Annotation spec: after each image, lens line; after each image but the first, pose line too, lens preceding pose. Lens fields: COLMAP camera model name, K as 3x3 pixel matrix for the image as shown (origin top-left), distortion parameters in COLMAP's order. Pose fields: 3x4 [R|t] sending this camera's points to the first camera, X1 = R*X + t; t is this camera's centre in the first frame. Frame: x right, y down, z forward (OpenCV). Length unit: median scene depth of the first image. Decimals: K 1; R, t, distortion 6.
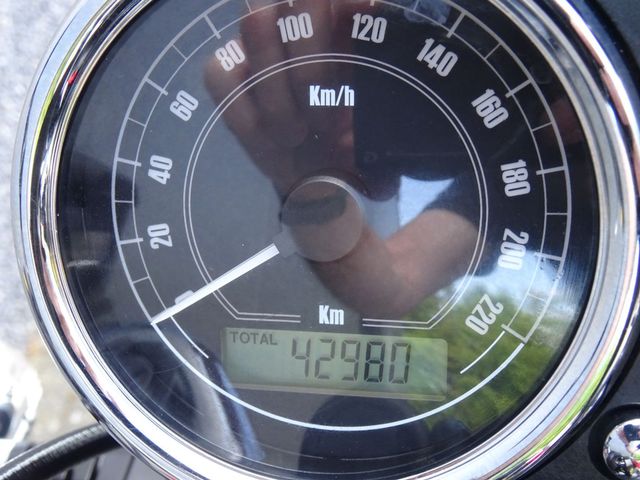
lens RADIAL K [[903.0, 0, 320.0], [0, 903.0, 240.0], [0, 0, 1]] dist [-0.003527, 0.022476]
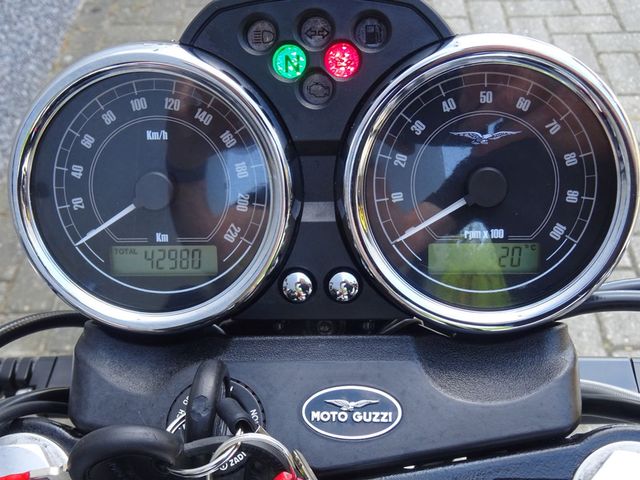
lens RADIAL K [[903.0, 0, 320.0], [0, 903.0, 240.0], [0, 0, 1]] dist [-0.003527, 0.022476]
pose [[0.992649, -0.039921, 0.114259, 0.139186], [0.041976, 0.998996, -0.015641, 0.139100], [-0.113520, 0.020322, 0.993328, -1.161648]]
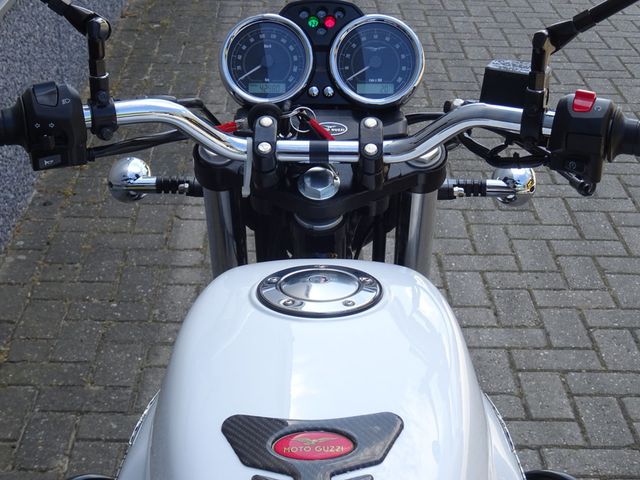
lens RADIAL K [[1290.2, 0, 320.0], [0, 1290.2, 240.0], [0, 0, 1]] dist [0.012297, -0.054455]
pose [[0.985177, 0.033635, 0.168209, -1.102011], [0.021998, 0.947720, -0.318343, 4.022241], [-0.170123, 0.317325, 0.932933, -7.105449]]
